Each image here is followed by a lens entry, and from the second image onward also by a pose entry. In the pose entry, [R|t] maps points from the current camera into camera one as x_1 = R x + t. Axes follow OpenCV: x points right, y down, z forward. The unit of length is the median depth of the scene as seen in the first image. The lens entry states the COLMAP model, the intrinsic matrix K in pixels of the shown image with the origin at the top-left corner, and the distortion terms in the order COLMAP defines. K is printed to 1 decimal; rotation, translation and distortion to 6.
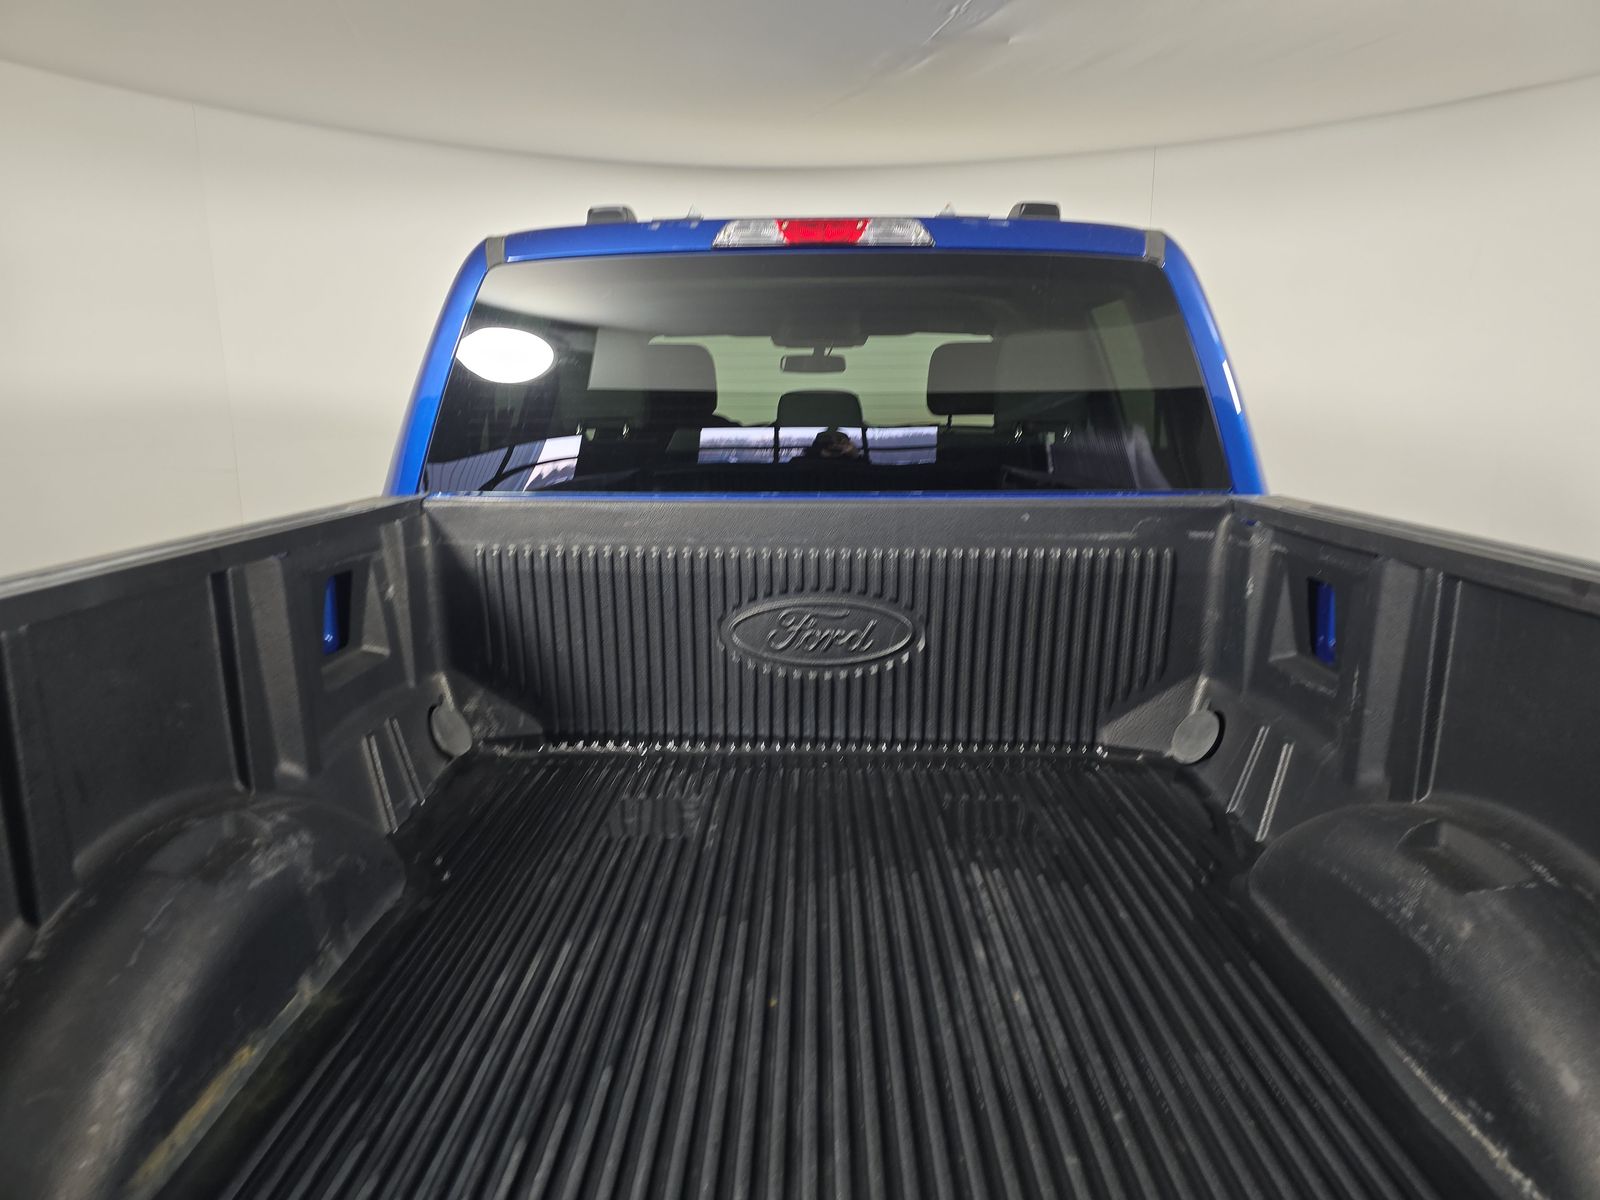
lens RADIAL K [[1074.3, 0, 793.2], [0, 1074.3, 612.1], [0, 0, 1]] dist [0.038254, -0.003895]
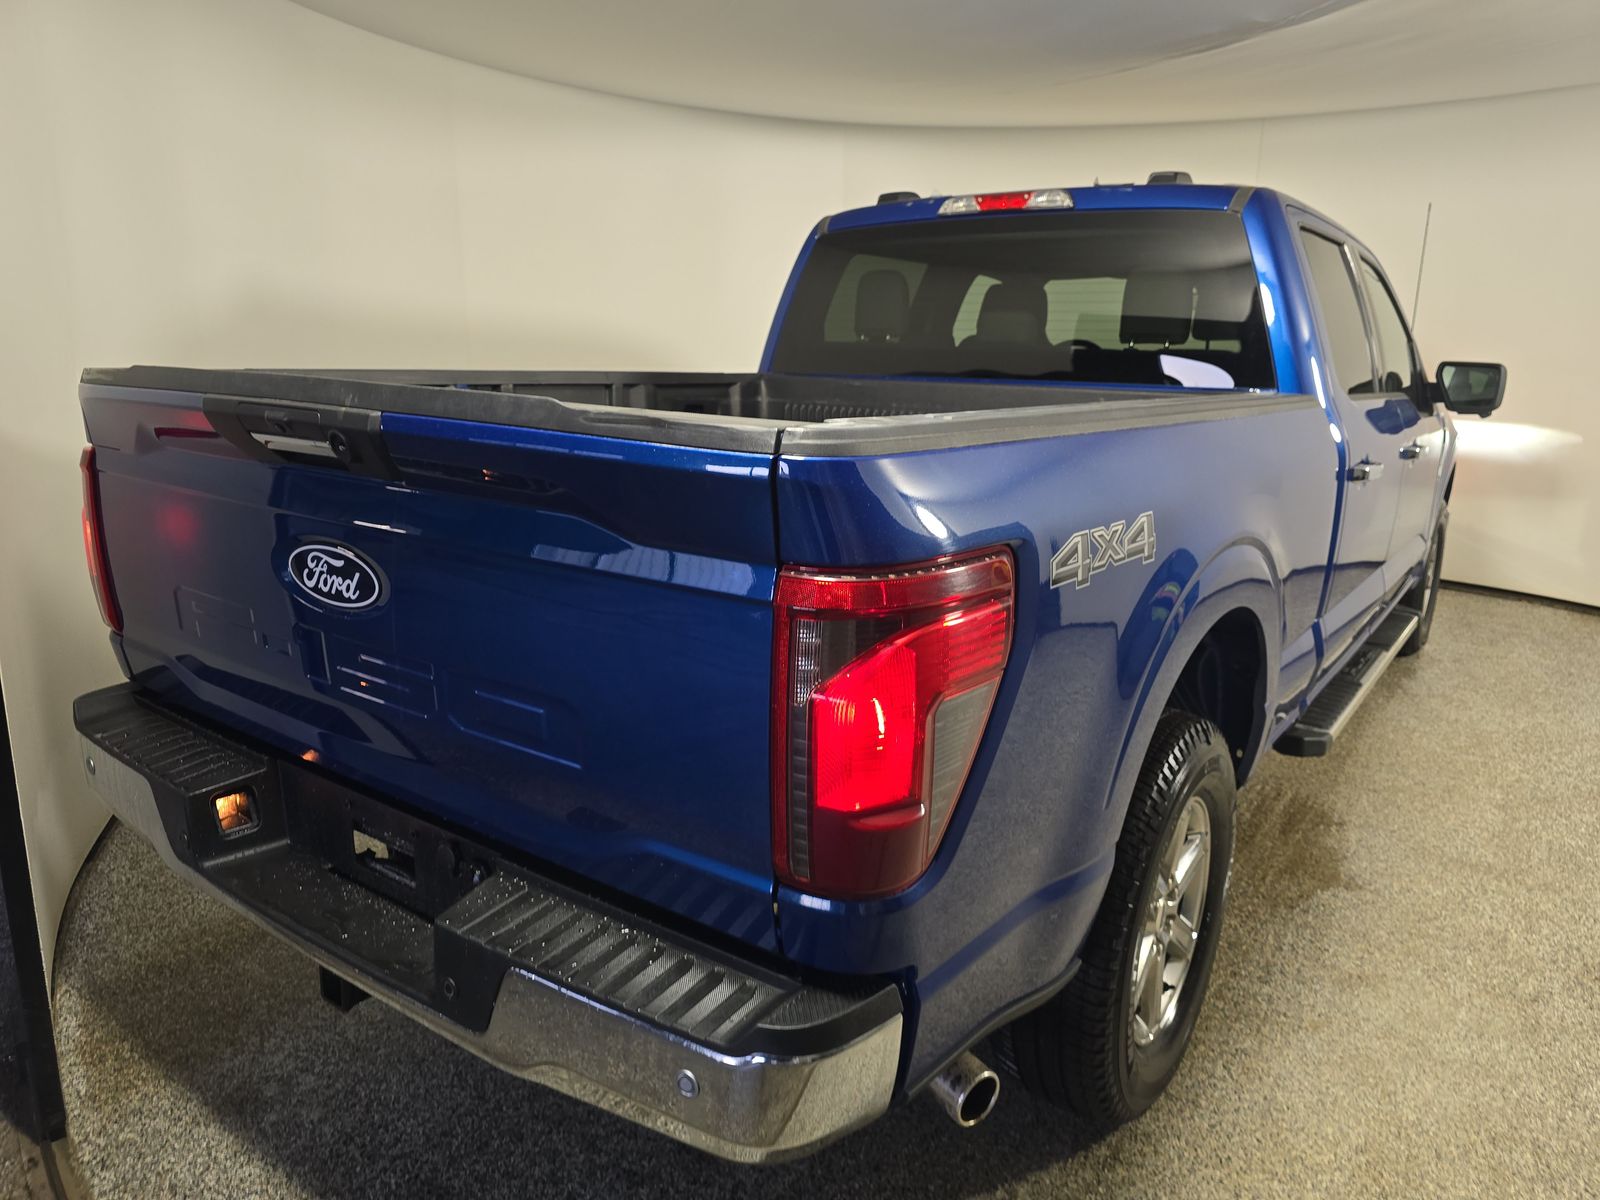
lens RADIAL K [[1074.3, 0, 793.2], [0, 1074.3, 612.1], [0, 0, 1]] dist [0.038254, -0.003895]
pose [[0.825244, 0.156252, -0.542732, 0.659917], [-0.136172, 0.987665, 0.077294, 0.127042], [0.548115, 0.010118, 0.836342, -0.390617]]
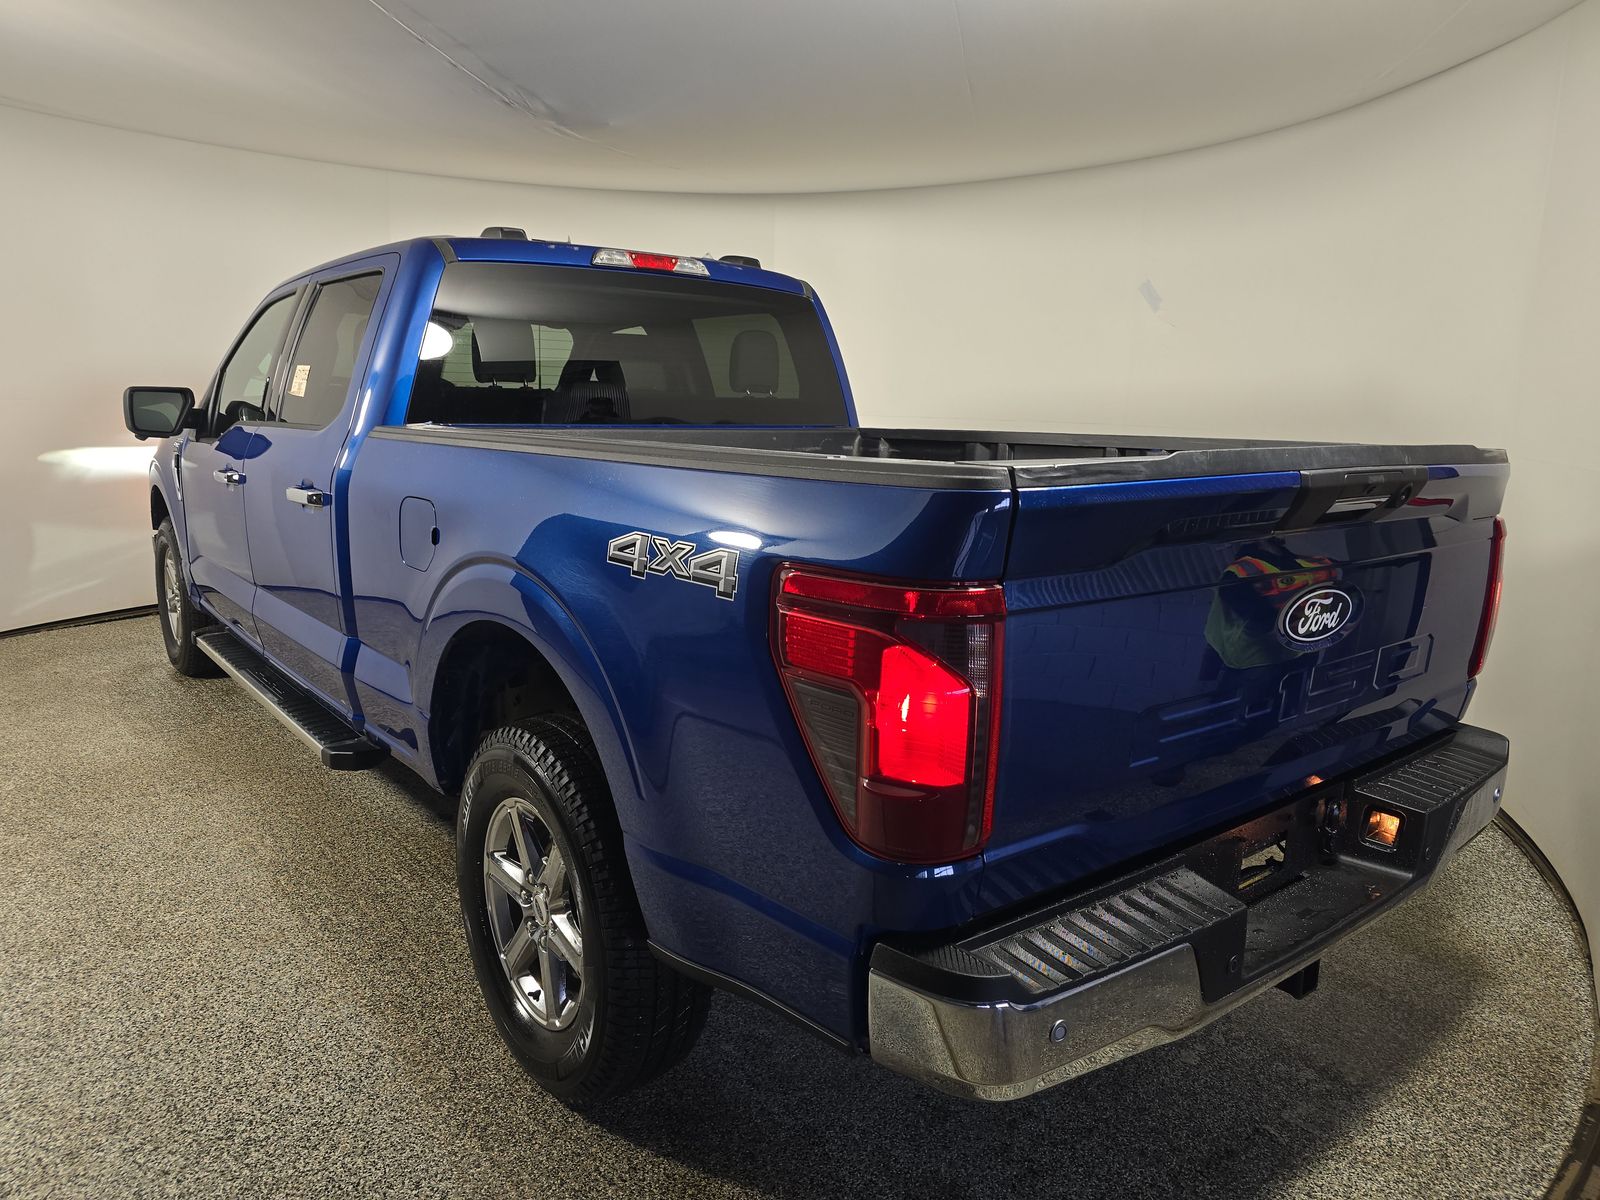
lens RADIAL K [[1074.3, 0, 793.2], [0, 1074.3, 612.1], [0, 0, 1]] dist [0.038254, -0.003895]
pose [[0.771033, -0.102863, 0.628432, -0.842813], [0.103005, 0.994017, 0.036325, 0.125924], [-0.628409, 0.036724, 0.777016, -0.352651]]
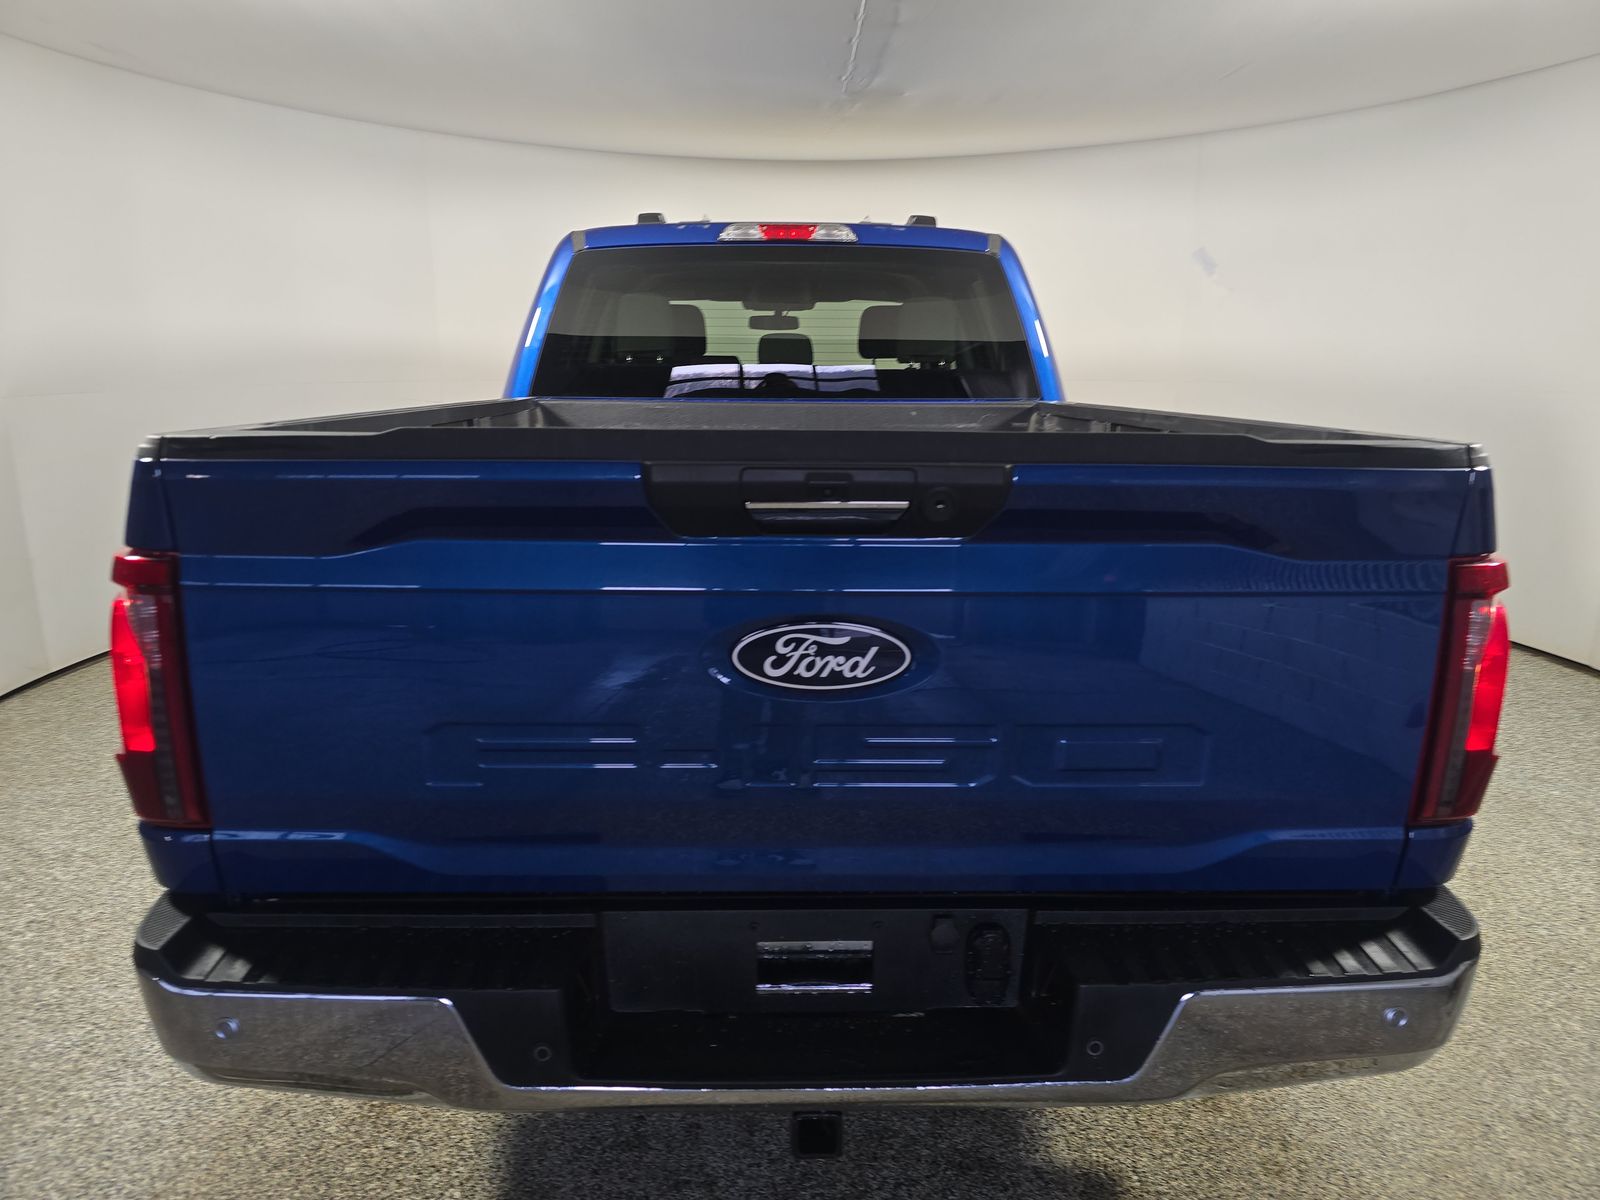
lens RADIAL K [[1074.3, 0, 793.2], [0, 1074.3, 612.1], [0, 0, 1]] dist [0.038254, -0.003895]
pose [[0.998851, -0.001180, 0.047905, -0.040055], [-0.000084, 0.999652, 0.026376, 0.158468], [-0.047919, -0.026350, 0.998504, -0.578413]]
